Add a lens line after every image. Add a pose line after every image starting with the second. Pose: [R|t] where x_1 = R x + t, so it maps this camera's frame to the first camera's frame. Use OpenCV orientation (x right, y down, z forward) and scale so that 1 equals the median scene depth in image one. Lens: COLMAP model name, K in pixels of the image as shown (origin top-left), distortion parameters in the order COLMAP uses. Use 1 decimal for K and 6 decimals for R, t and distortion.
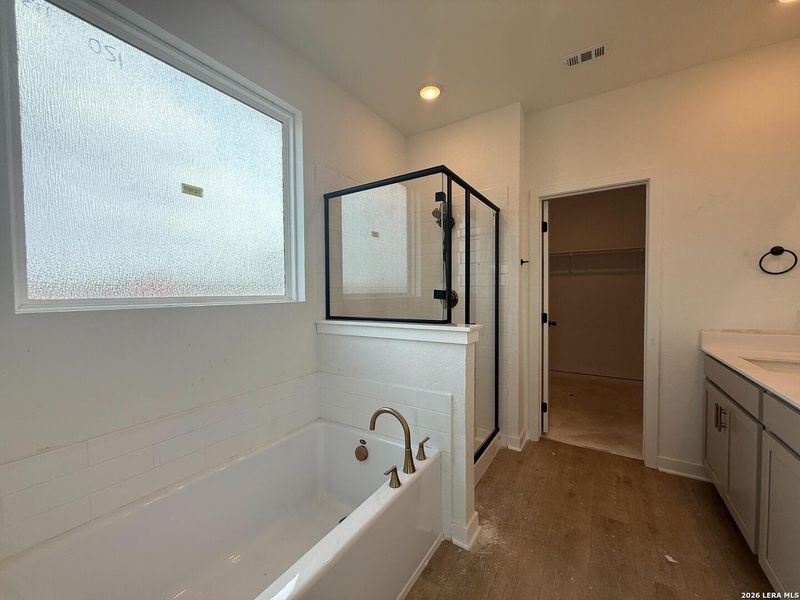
lens RADIAL K [[320.1, 0, 398.8], [0, 320.1, 300.4], [0, 0, 1]] dist [0.009270, 0.000365]
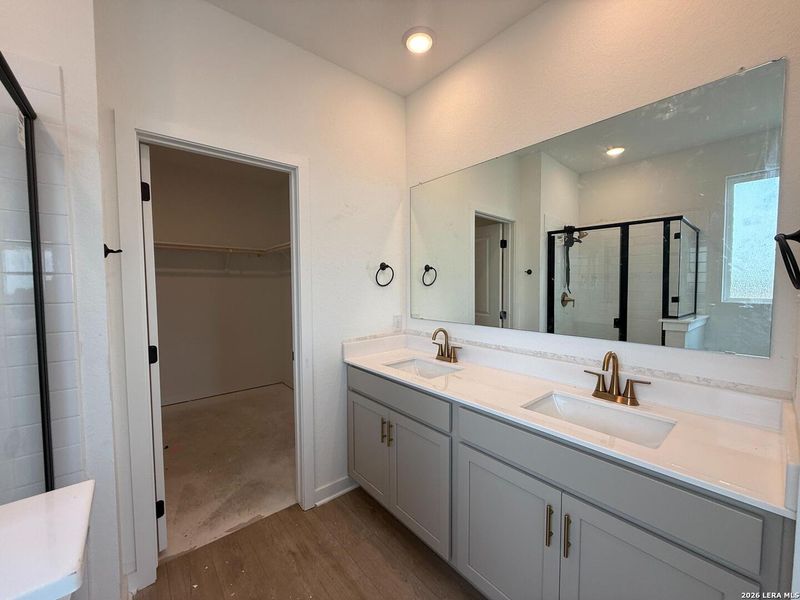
lens RADIAL K [[320.1, 0, 398.7], [0, 320.1, 299.8], [0, 0, 1]] dist [0.009270, 0.000365]
pose [[0.298524, -0.038882, 0.953610, 0.059581], [0.028038, 0.999096, 0.031959, -0.059037], [-0.953990, 0.017197, 0.299344, 0.524521]]
